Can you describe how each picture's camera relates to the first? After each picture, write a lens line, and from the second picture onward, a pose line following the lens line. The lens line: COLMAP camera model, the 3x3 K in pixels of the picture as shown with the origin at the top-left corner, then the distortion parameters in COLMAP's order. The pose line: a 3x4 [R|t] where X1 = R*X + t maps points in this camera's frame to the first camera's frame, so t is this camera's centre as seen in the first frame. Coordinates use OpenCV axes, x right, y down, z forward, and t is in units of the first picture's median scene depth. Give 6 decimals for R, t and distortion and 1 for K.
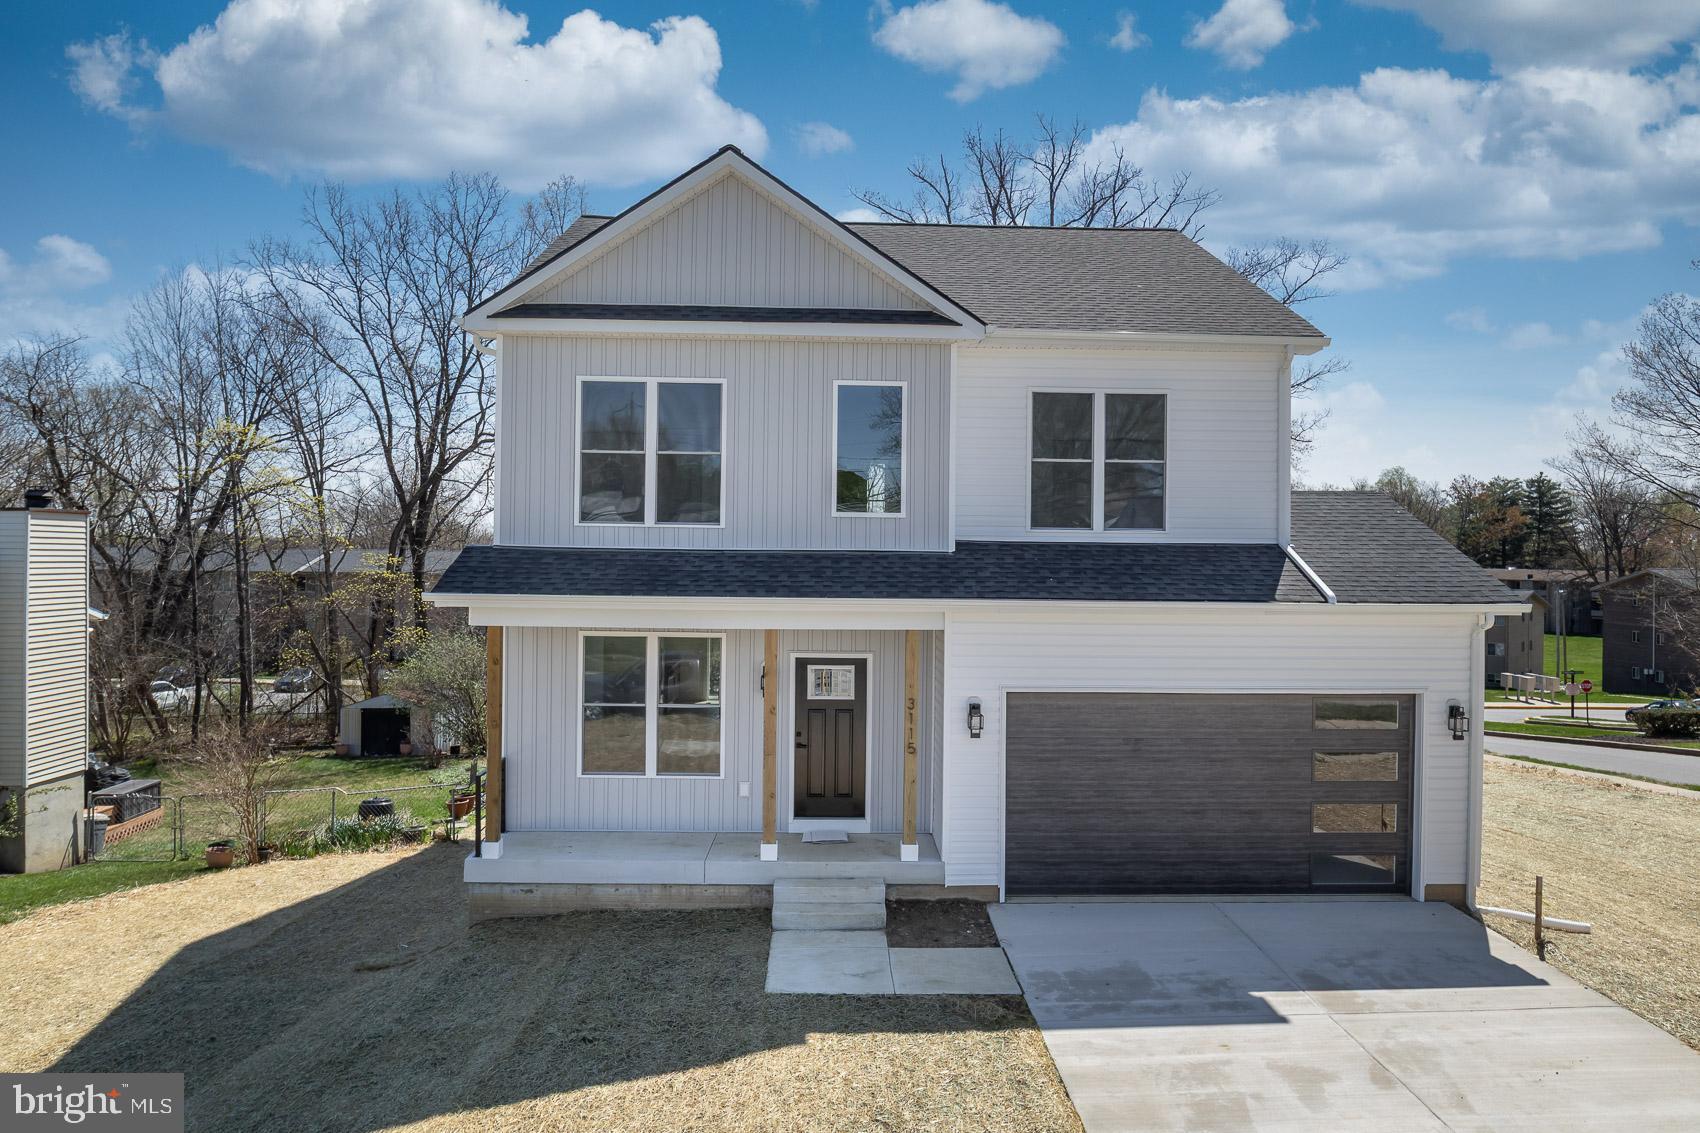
lens RADIAL K [[1143.4, 0, 848.1], [0, 1143.4, 561.4], [0, 0, 1]] dist [-0.030737, 0.000308]
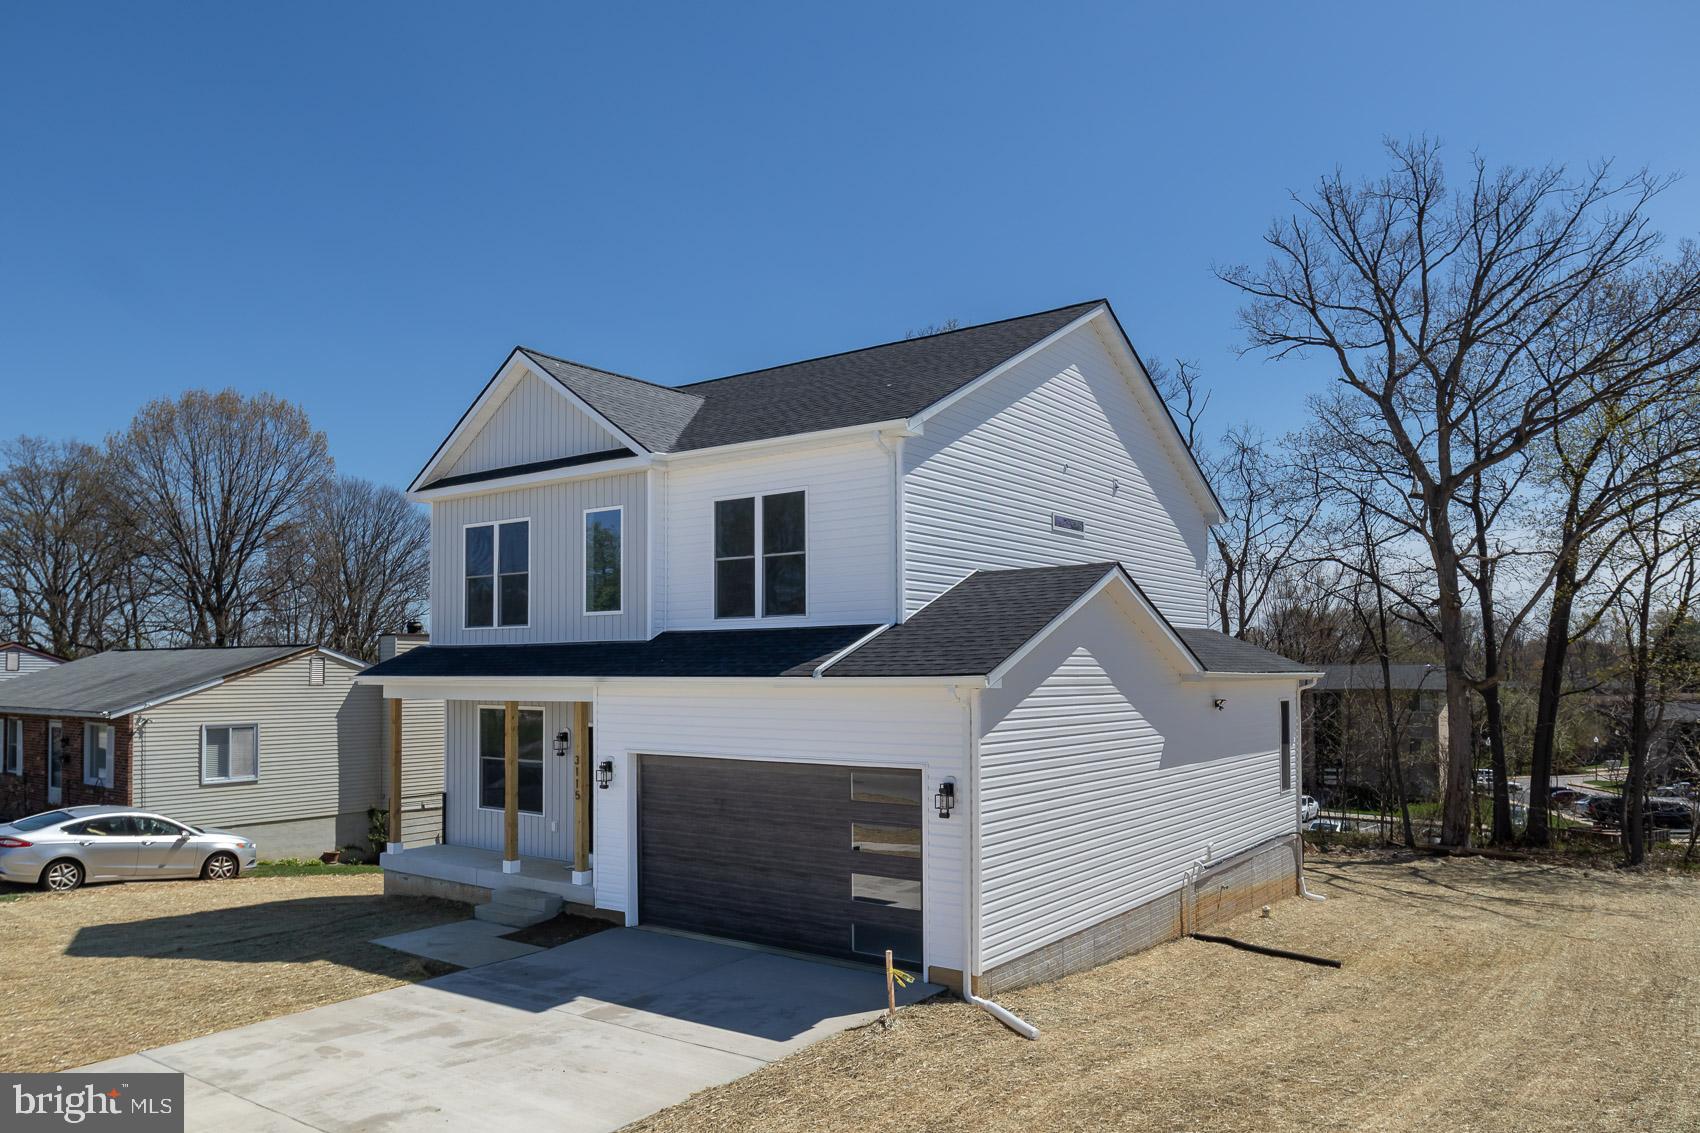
lens RADIAL K [[1164.9, 0, 840.0], [0, 1164.9, 647.7], [0, 0, 1]] dist [-0.037660, -0.001921]
pose [[0.787390, -0.026892, -0.615868, 1.024439], [0.009412, 0.999456, -0.031608, 0.040708], [0.616383, 0.019092, 0.787215, 0.151265]]
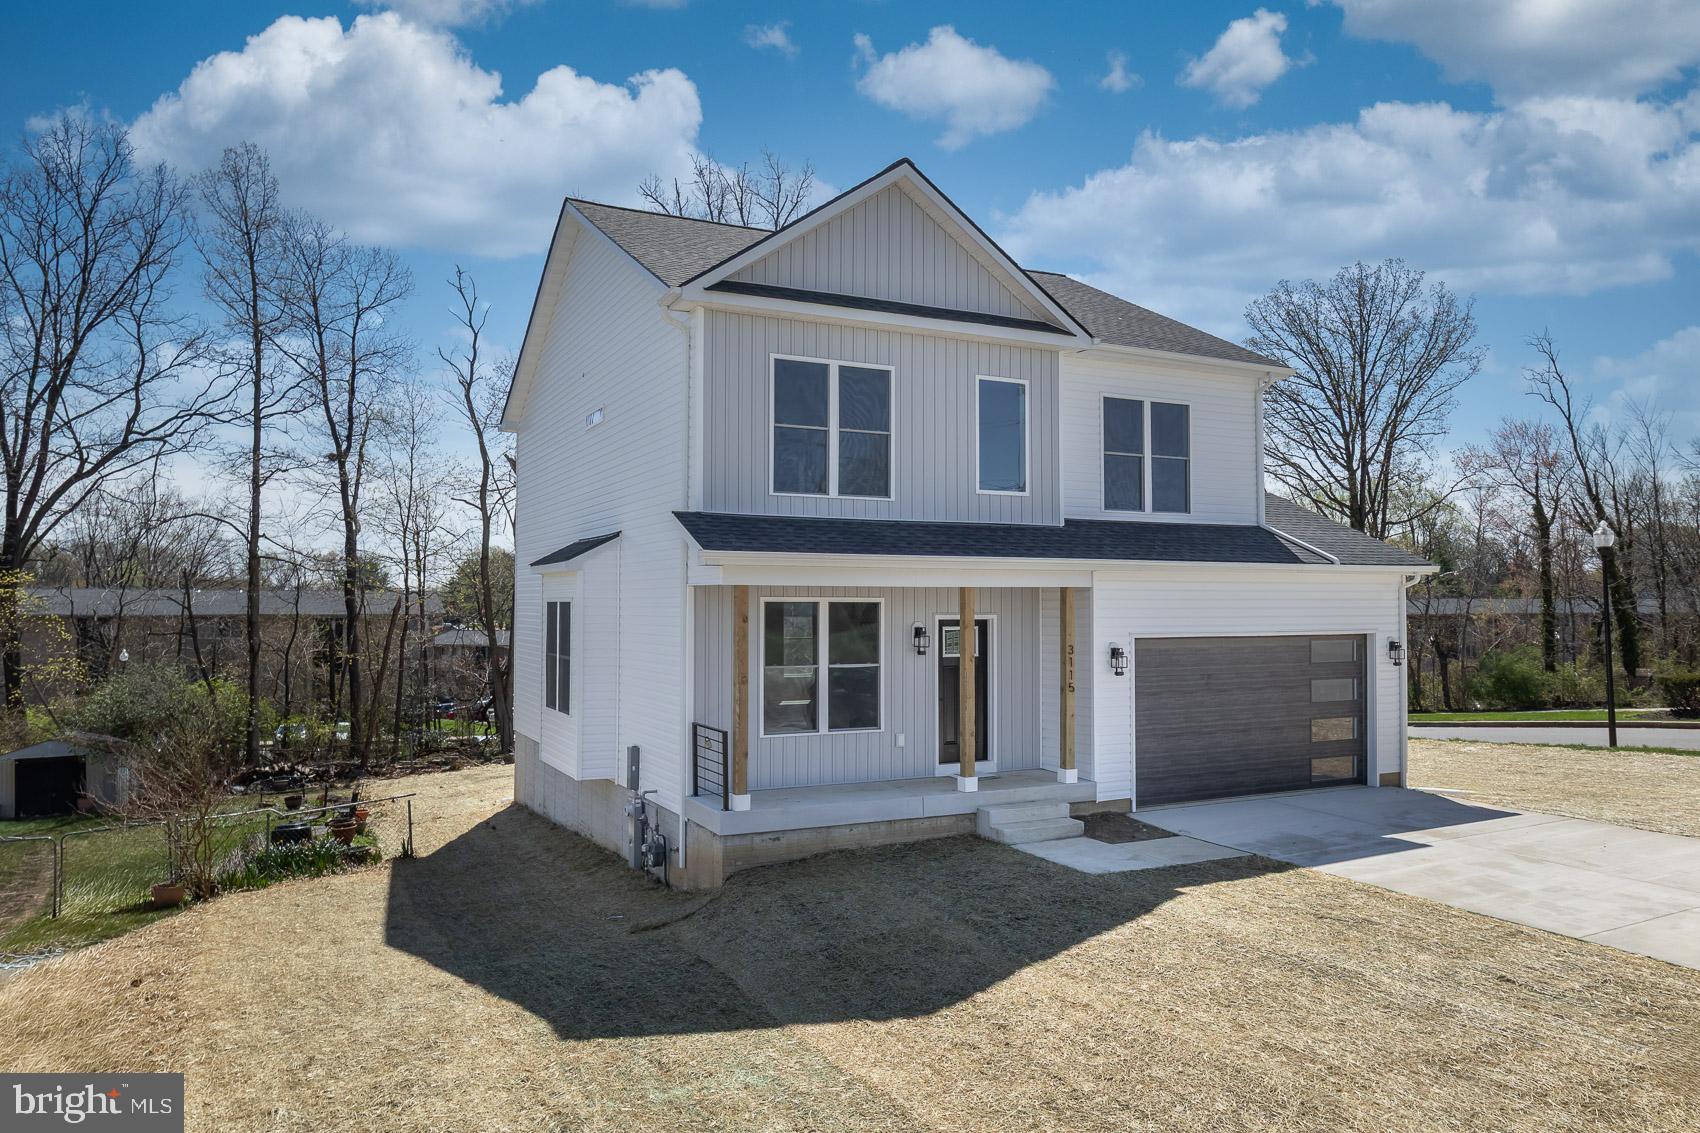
lens RADIAL K [[1203.7, 0, 845.6], [0, 1203.7, 573.9], [0, 0, 1]] dist [-0.025599, -0.001350]
pose [[0.904928, -0.000630, 0.425564, -0.648791], [0.011954, 0.999642, -0.023939, 0.068829], [-0.425396, 0.026750, 0.904612, -0.030404]]
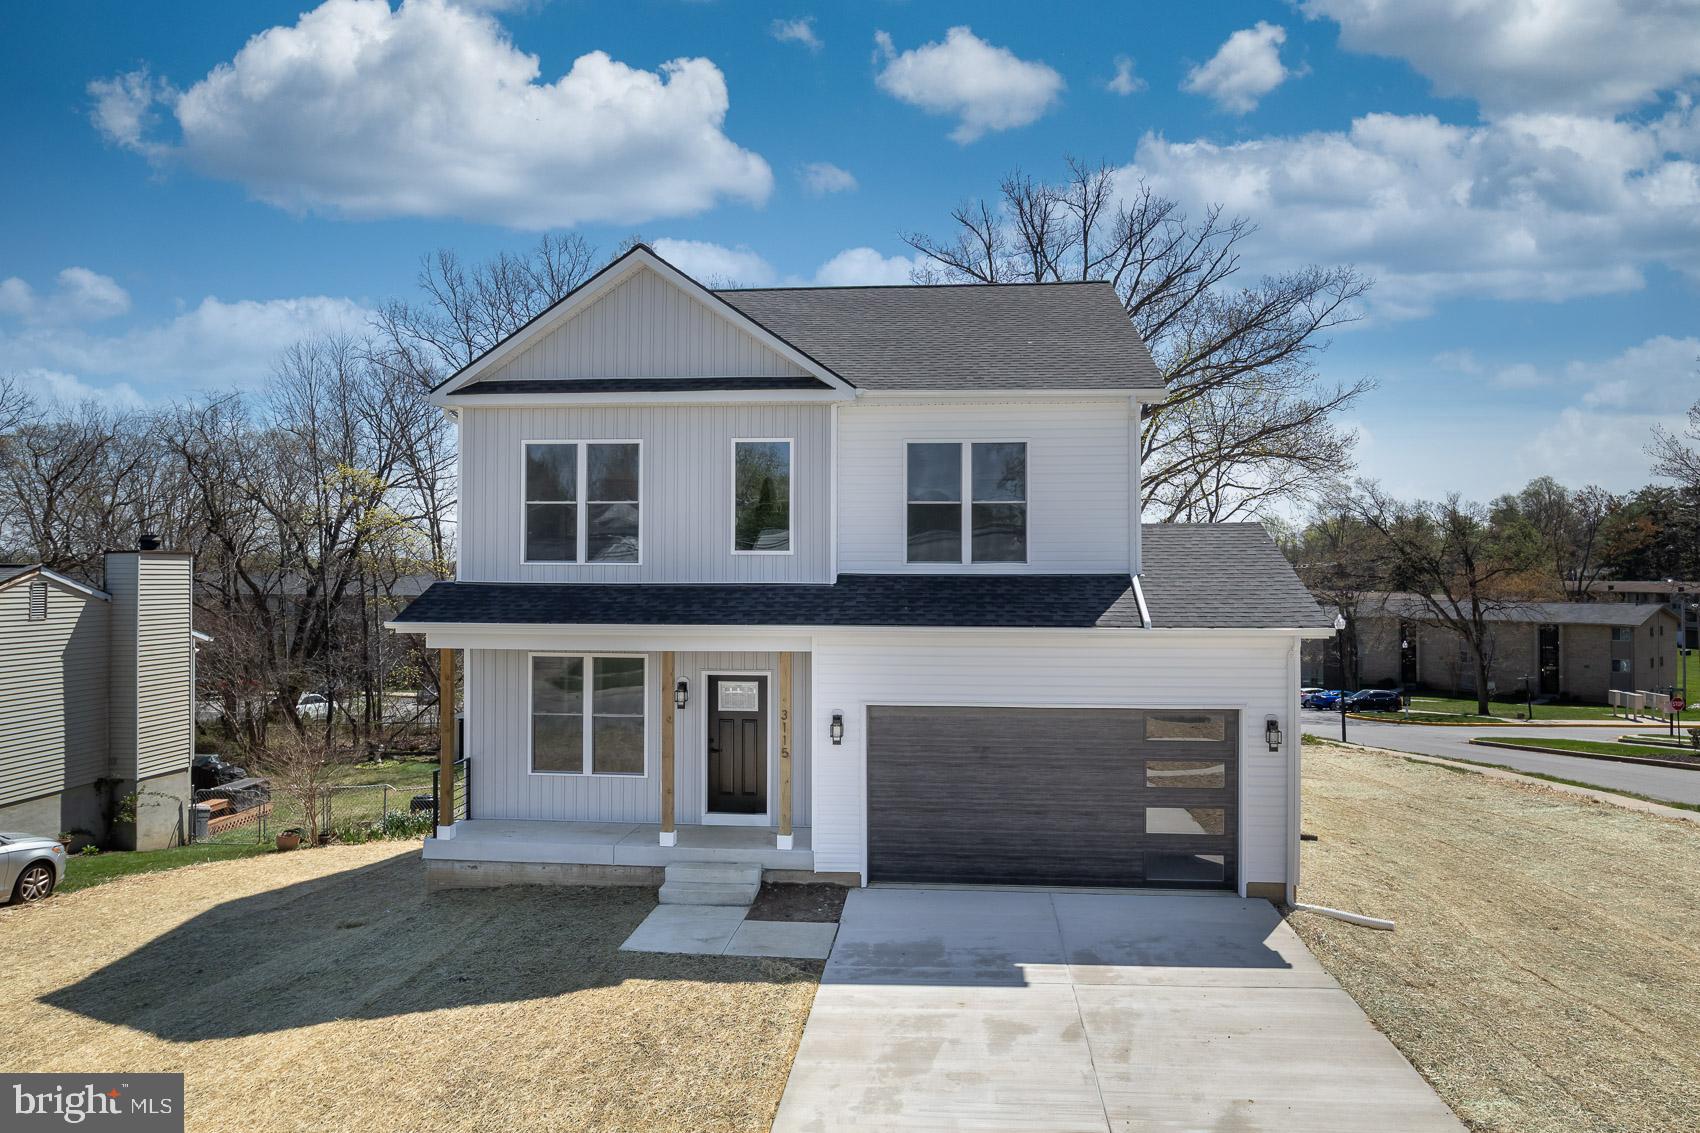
lens RADIAL K [[1118.2, 0, 850.0], [0, 1118.2, 566.5], [0, 0, 1]] dist [-0.029804, 0.000171]
pose [[0.991937, -0.010545, -0.126296, 0.253191], [0.009109, 0.999887, -0.011944, -0.012346], [0.126408, 0.010698, 0.991921, -0.121304]]
